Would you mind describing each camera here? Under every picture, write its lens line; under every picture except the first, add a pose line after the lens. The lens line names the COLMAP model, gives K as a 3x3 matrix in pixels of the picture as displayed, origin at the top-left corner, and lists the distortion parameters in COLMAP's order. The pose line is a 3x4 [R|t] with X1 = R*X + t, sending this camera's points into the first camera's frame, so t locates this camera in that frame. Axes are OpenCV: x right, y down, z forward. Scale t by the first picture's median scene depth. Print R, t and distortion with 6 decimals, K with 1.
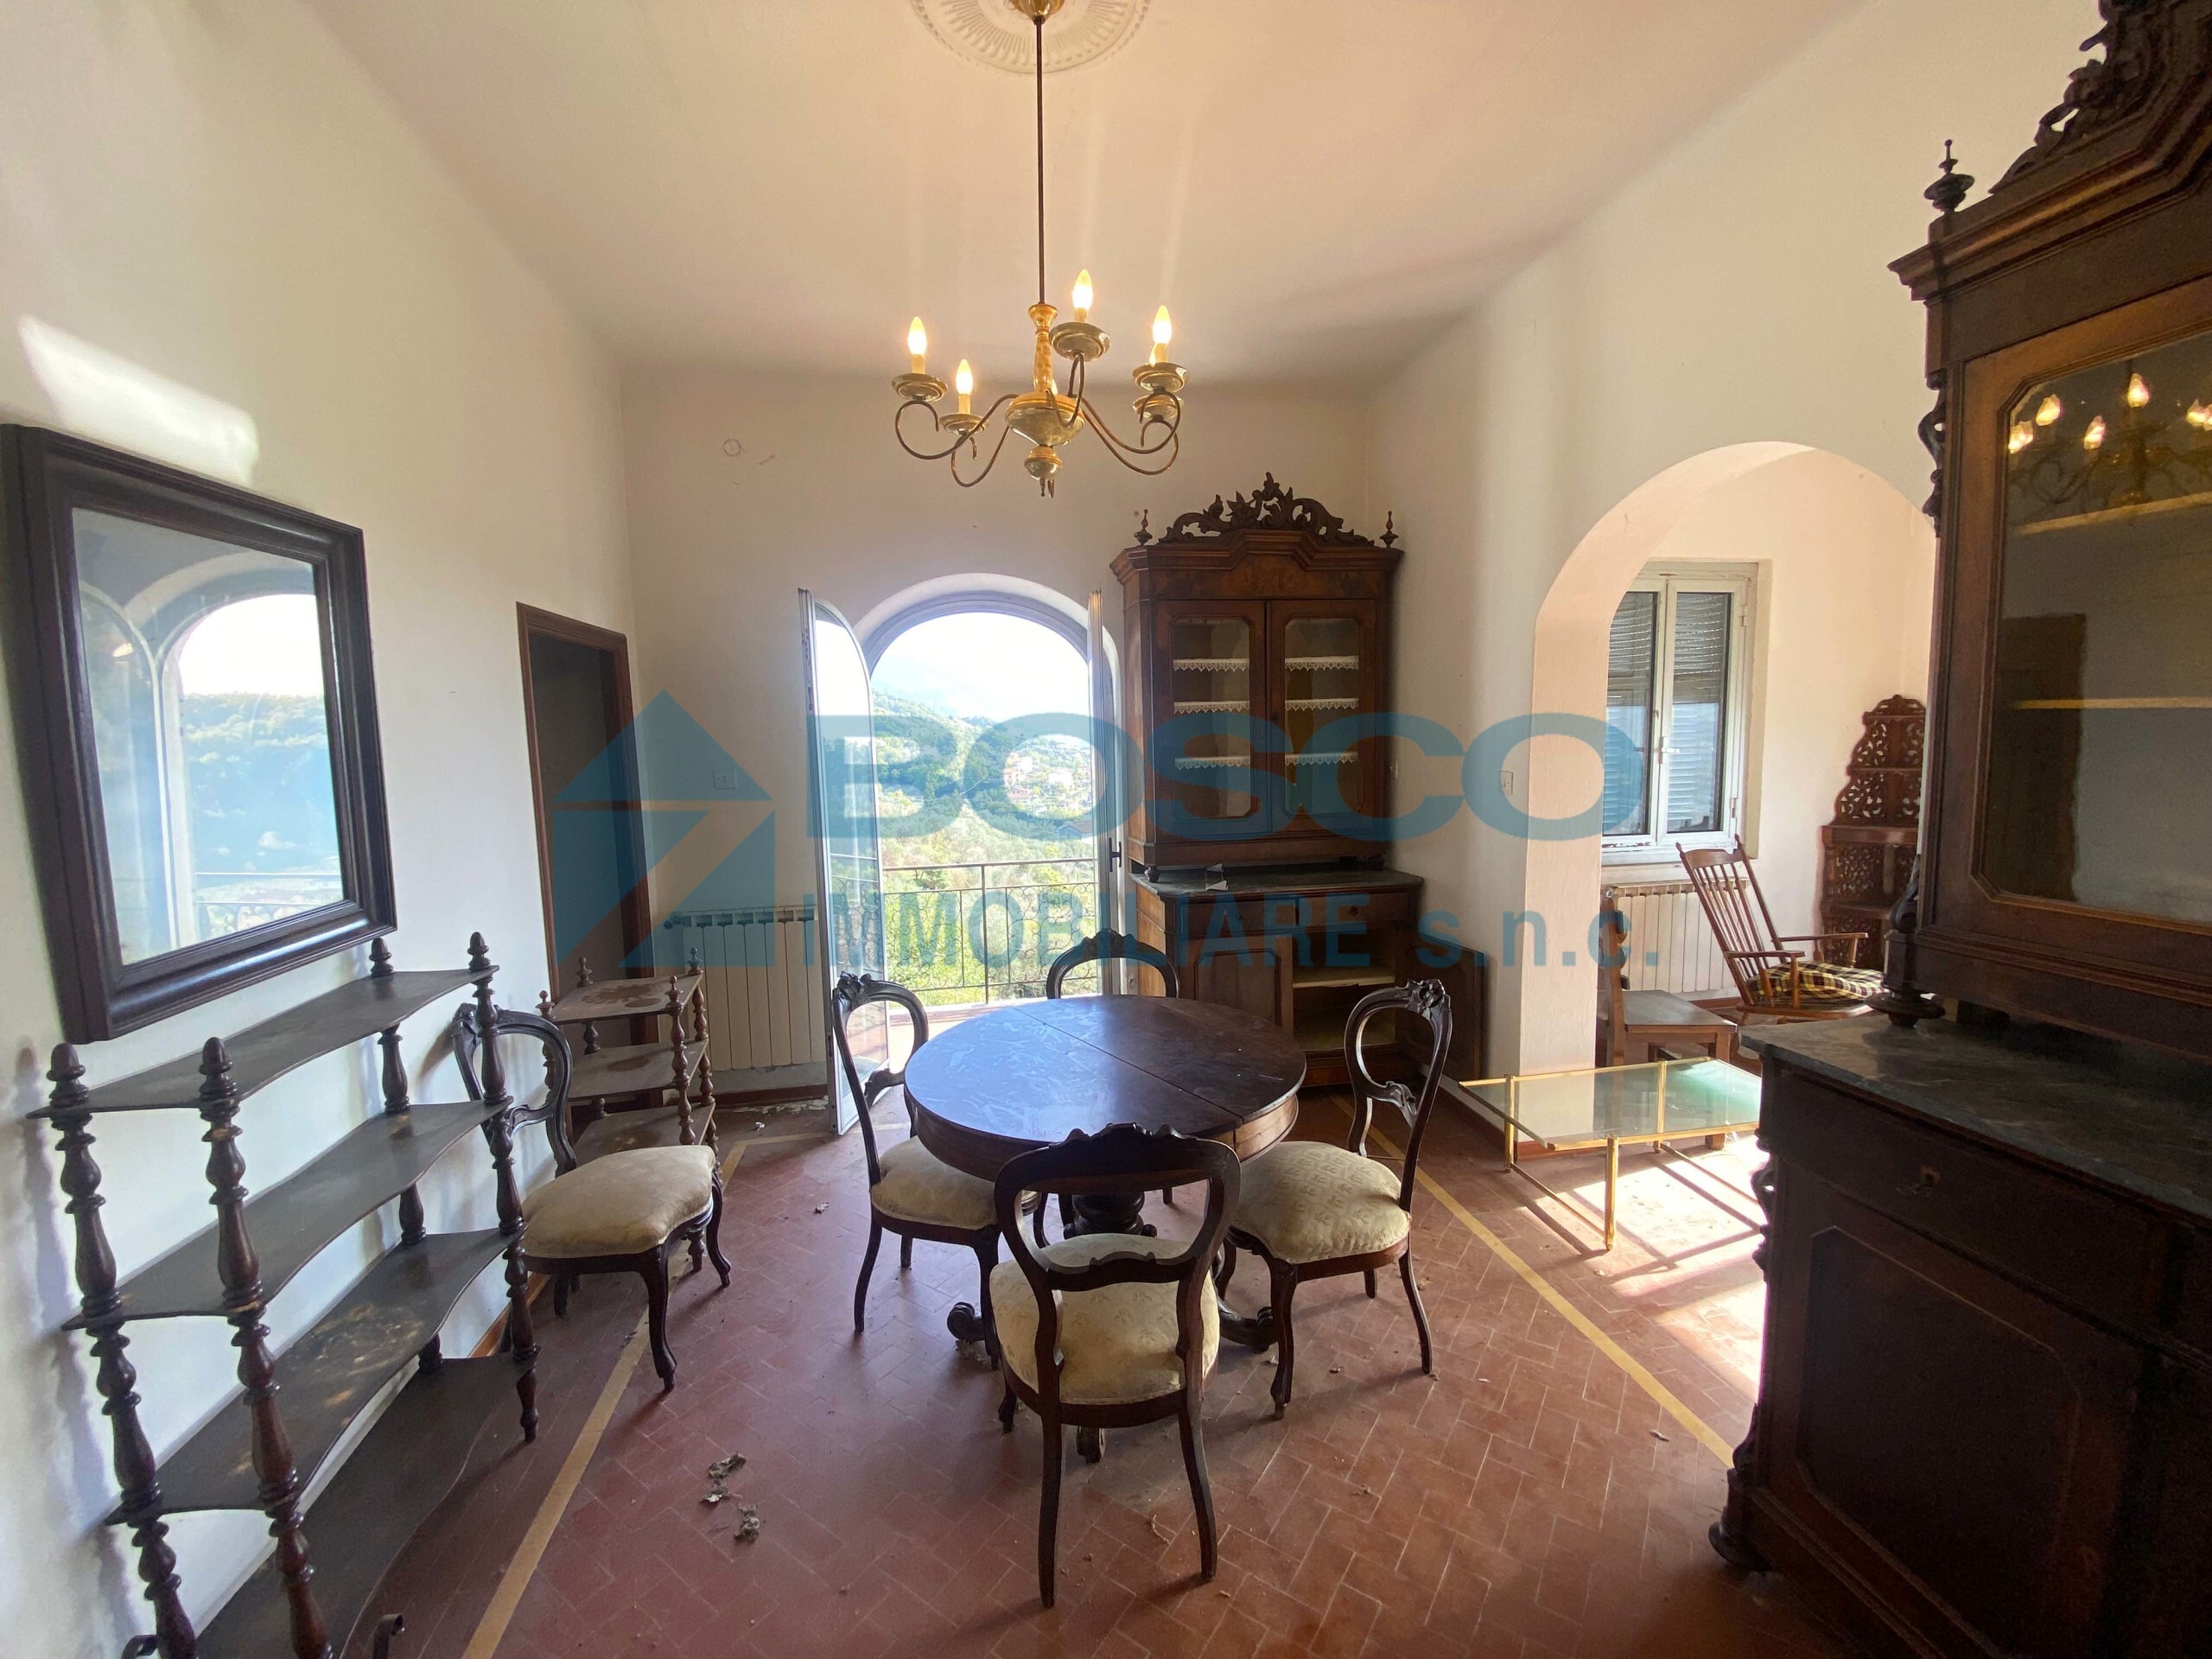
lens RADIAL K [[898.2, 0, 1086.8], [0, 898.2, 827.3], [0, 0, 1]] dist [0.019674, -0.018341]
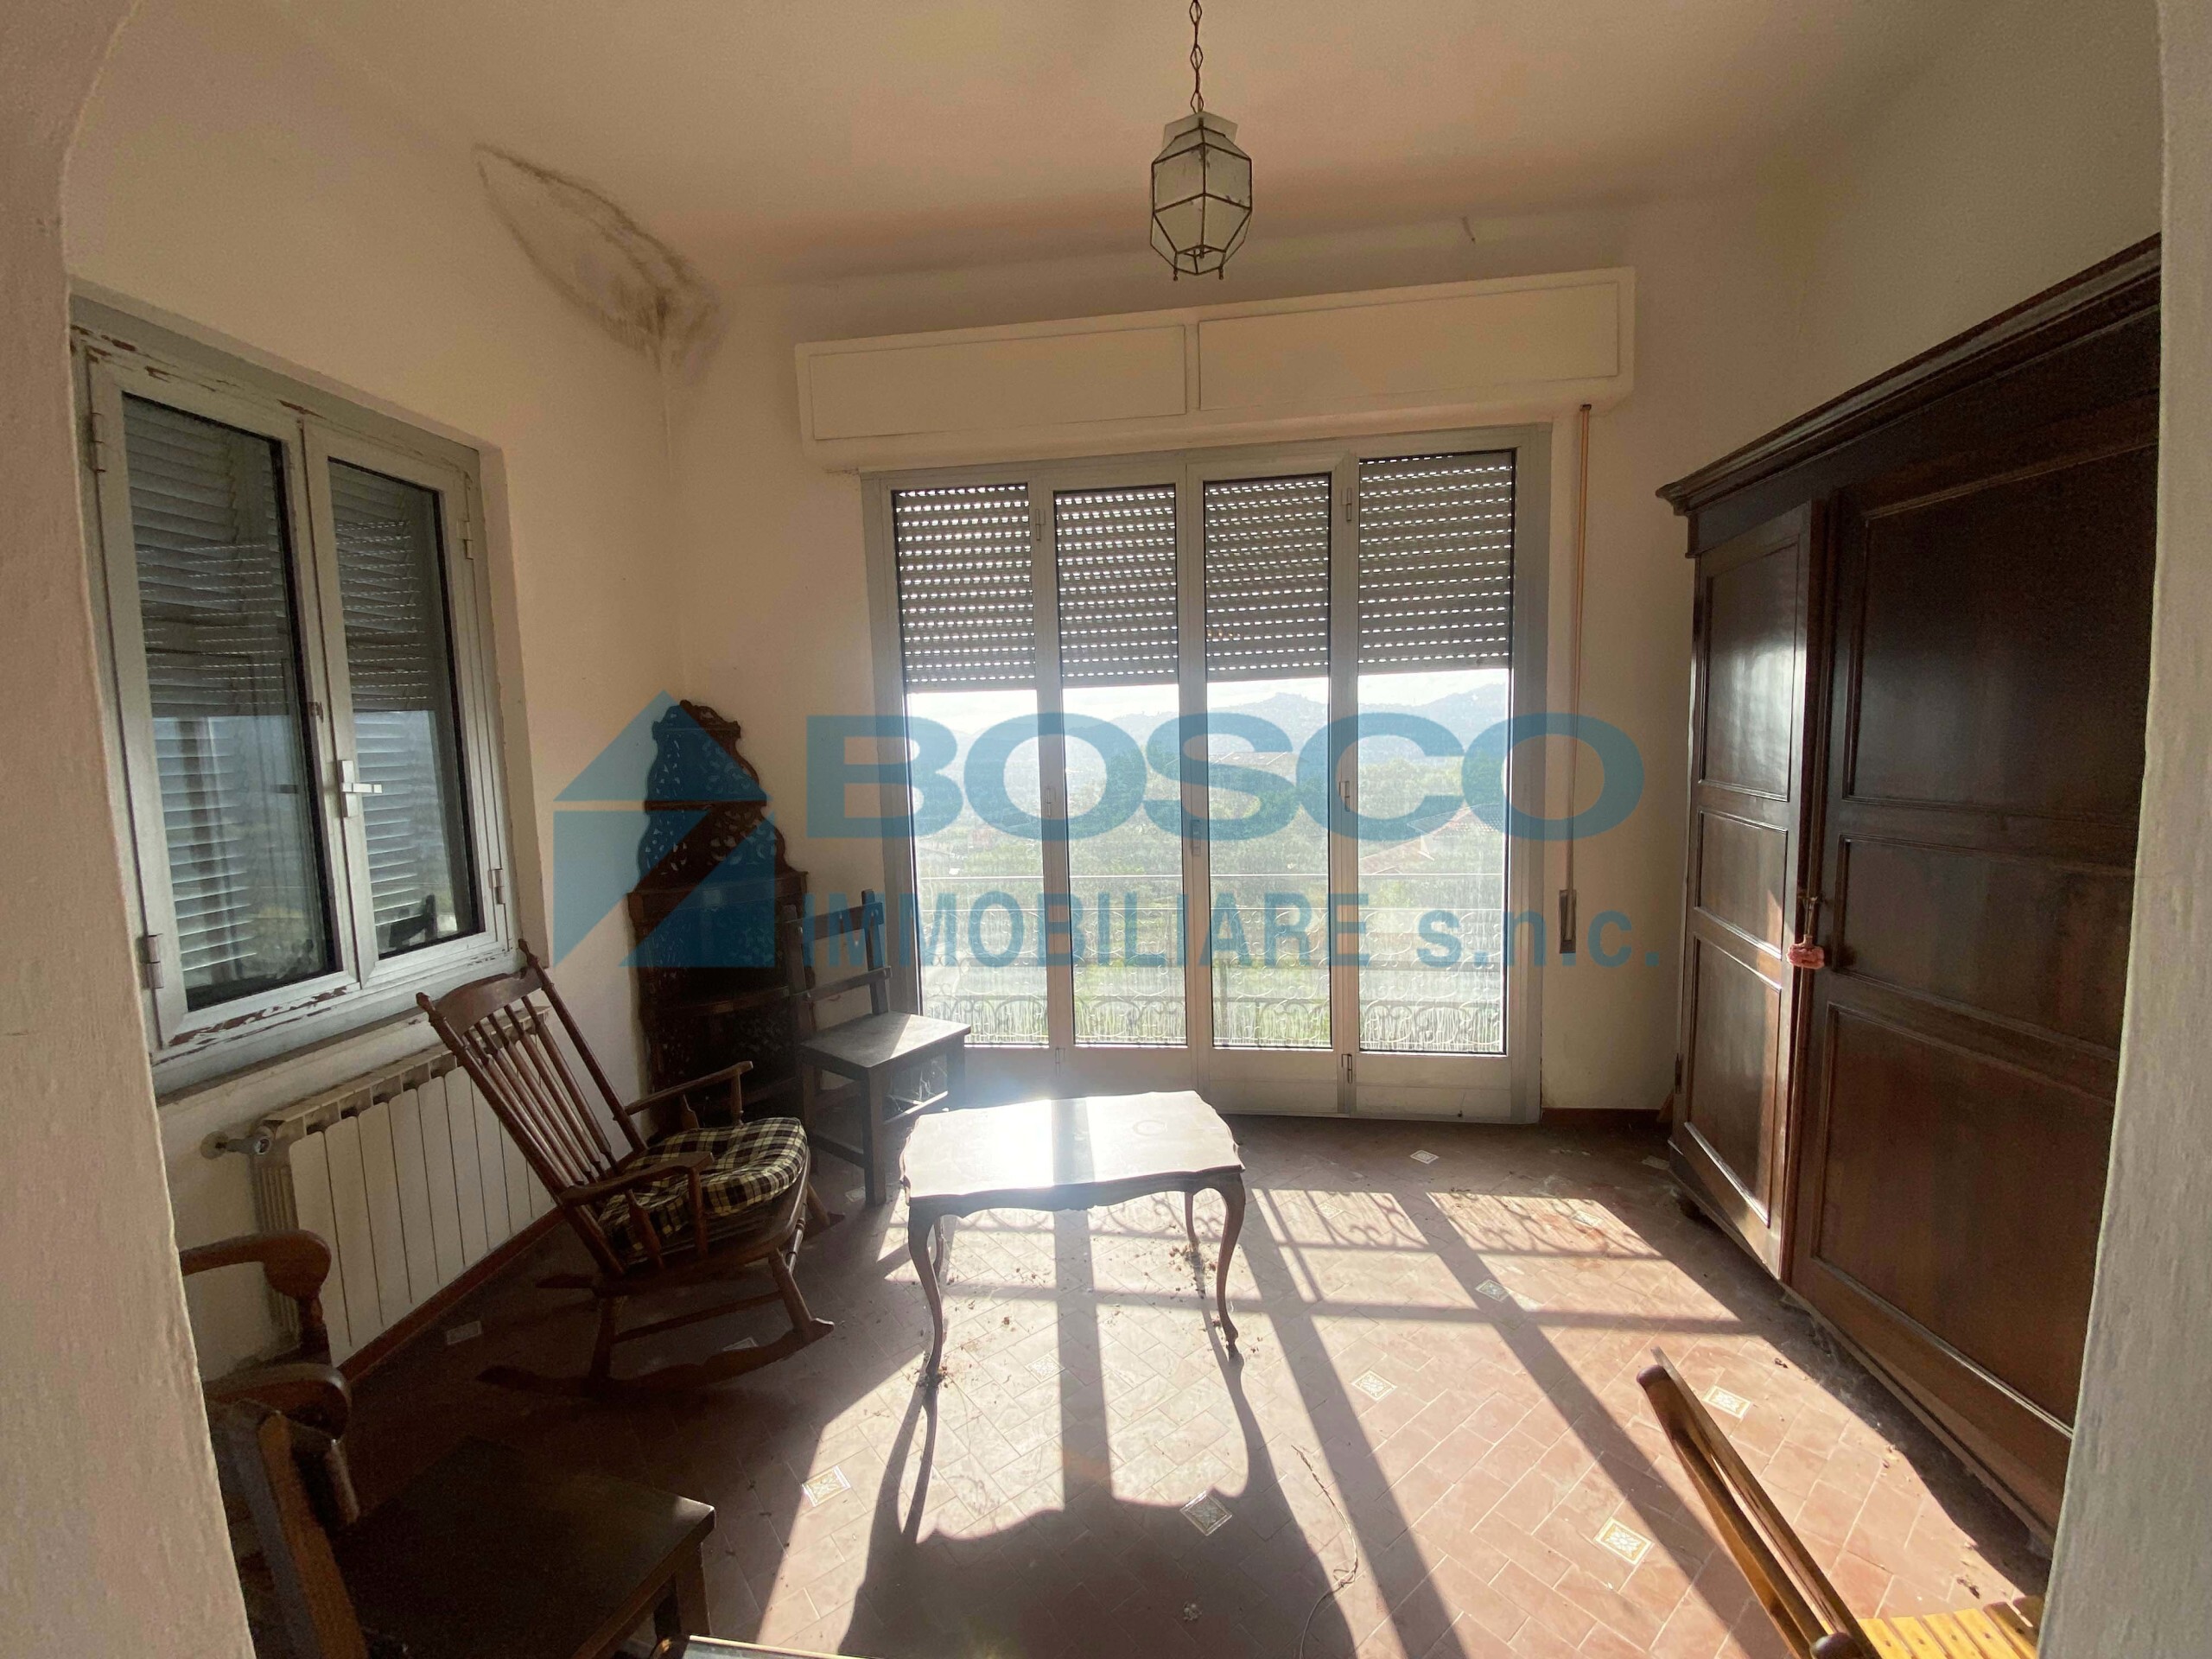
lens RADIAL K [[898.2, 0, 1110.3], [0, 898.2, 822.5], [0, 0, 1]] dist [0.019674, -0.018341]
pose [[0.274050, -0.074394, 0.958834, 0.360541], [0.120610, 0.991791, 0.042479, -0.048323], [-0.954122, 0.104004, 0.280773, 0.597565]]
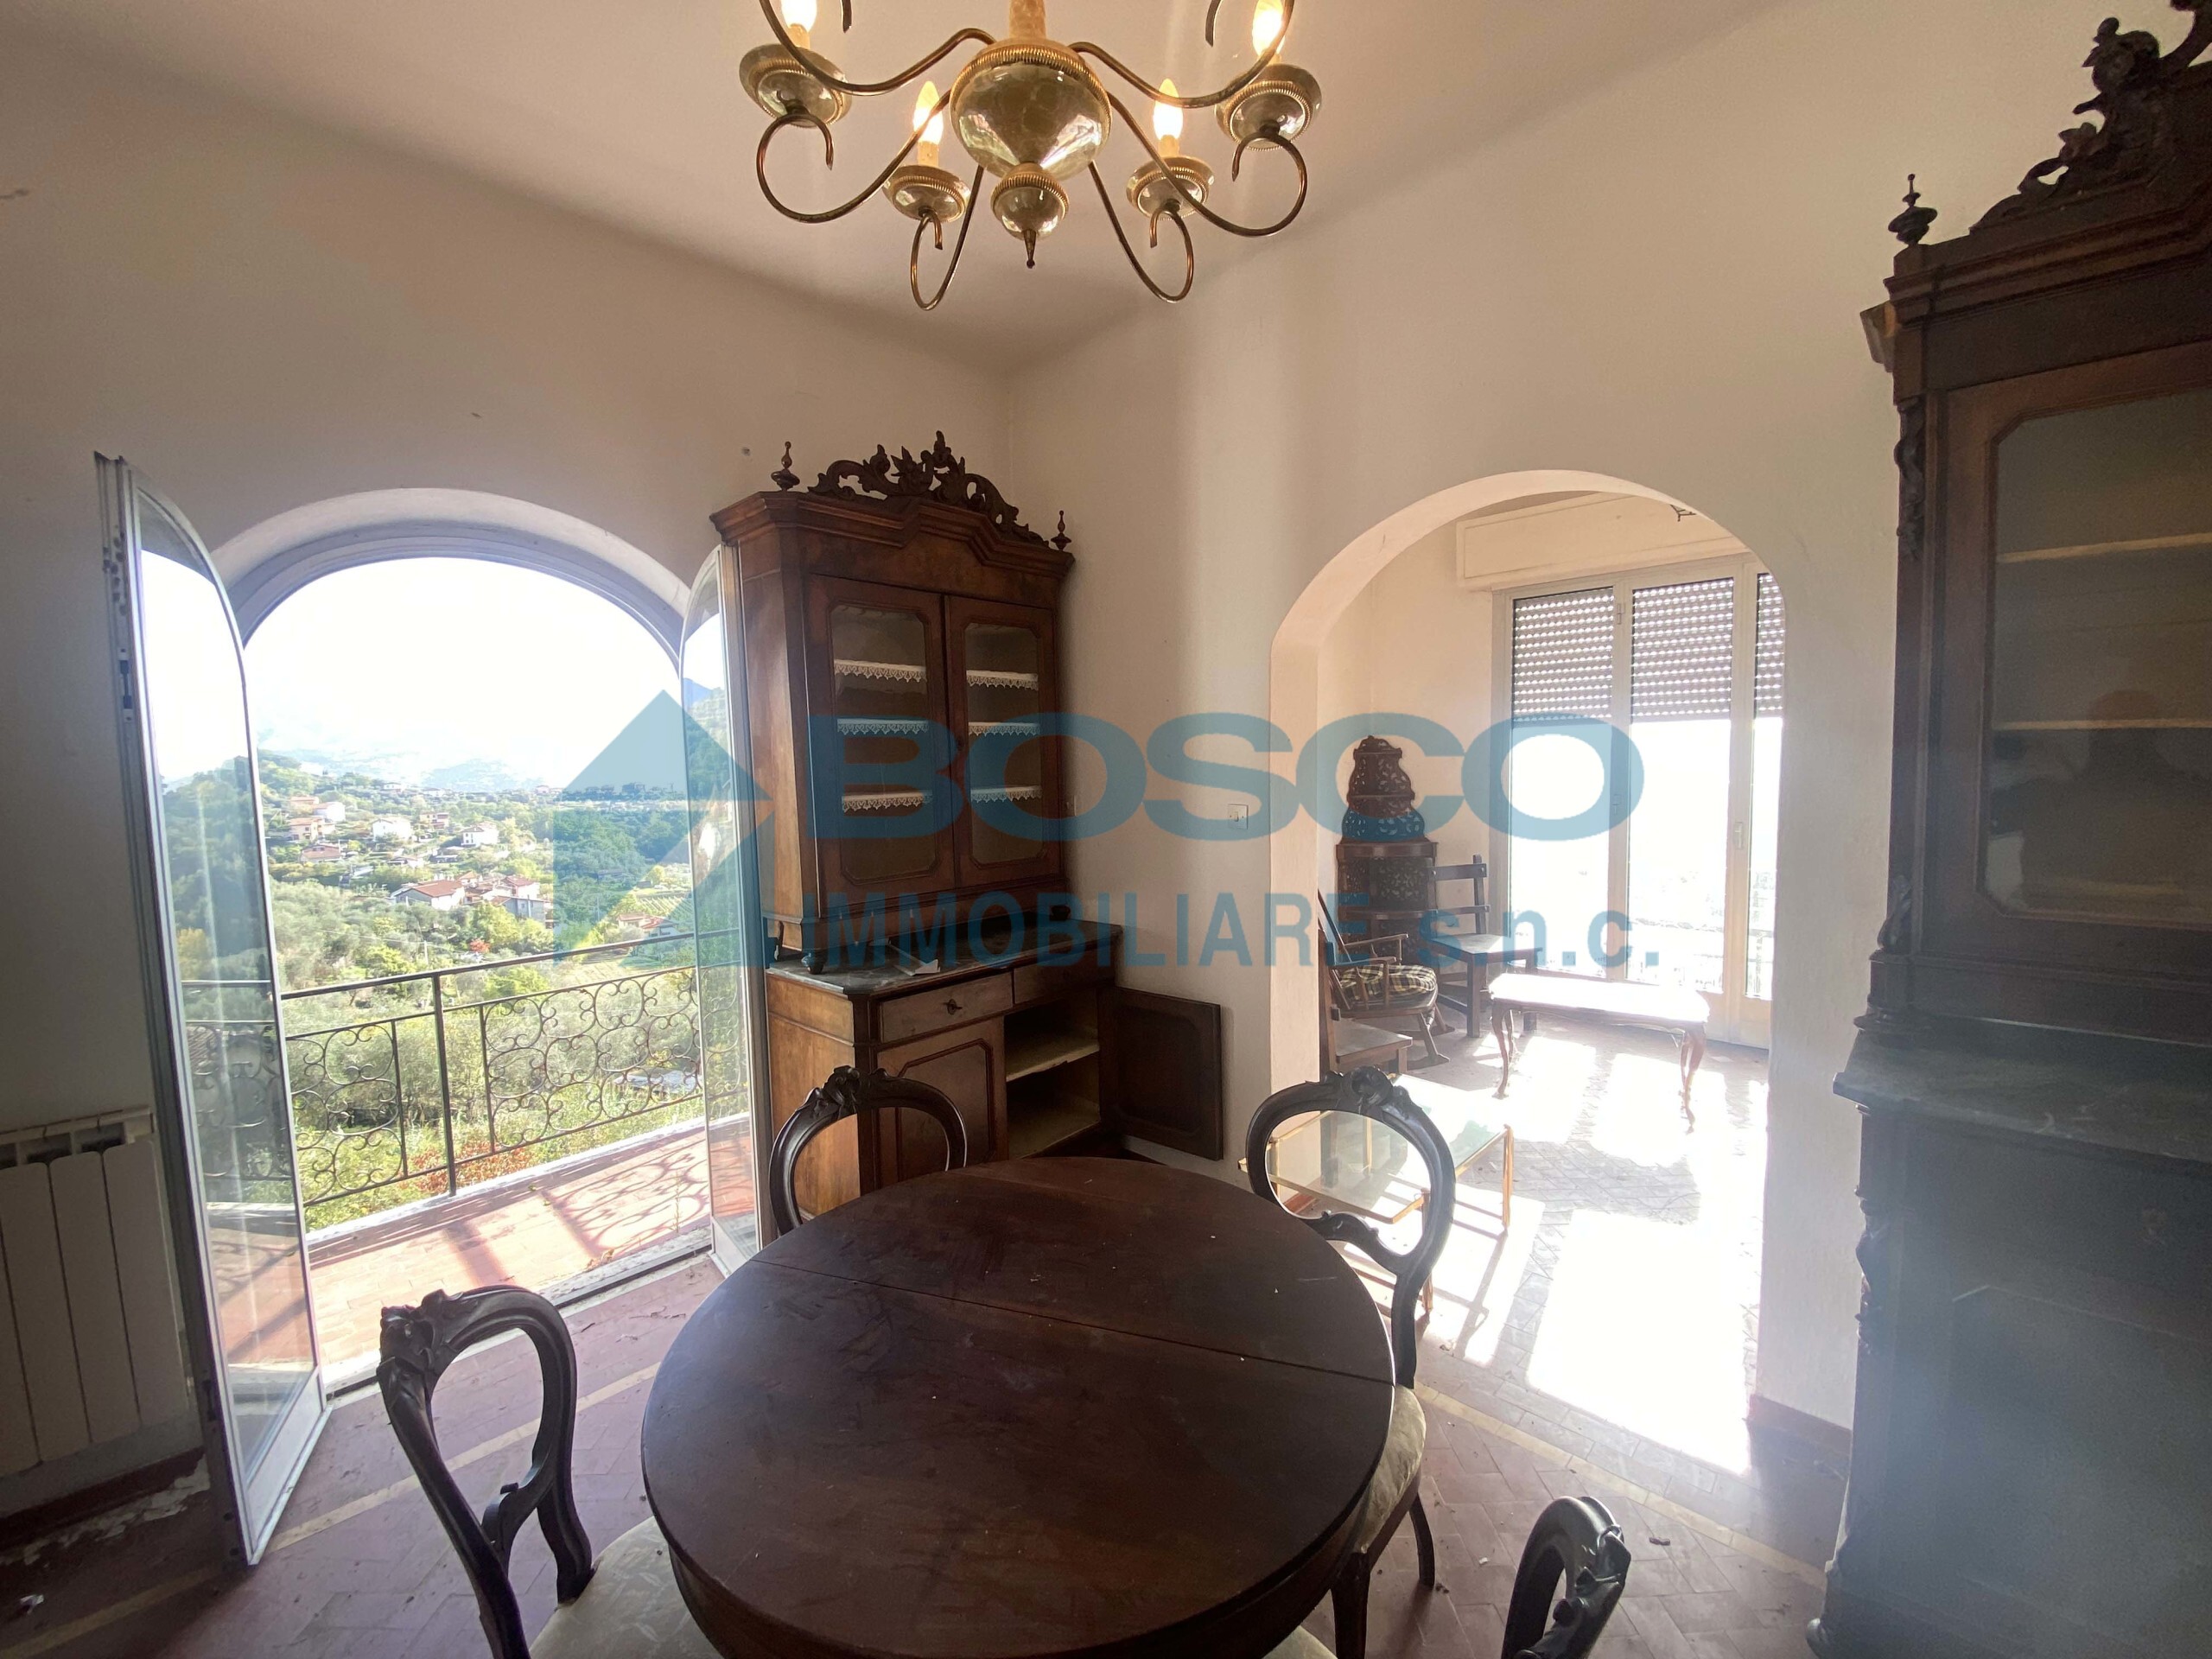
lens RADIAL K [[898.2, 0, 1106.8], [0, 898.2, 837.7], [0, 0, 1]] dist [0.019674, -0.018341]
pose [[0.801407, -0.045825, 0.596361, -0.161855], [0.063597, 0.997937, -0.008781, -0.024887], [-0.594728, 0.044964, 0.802668, 0.296173]]
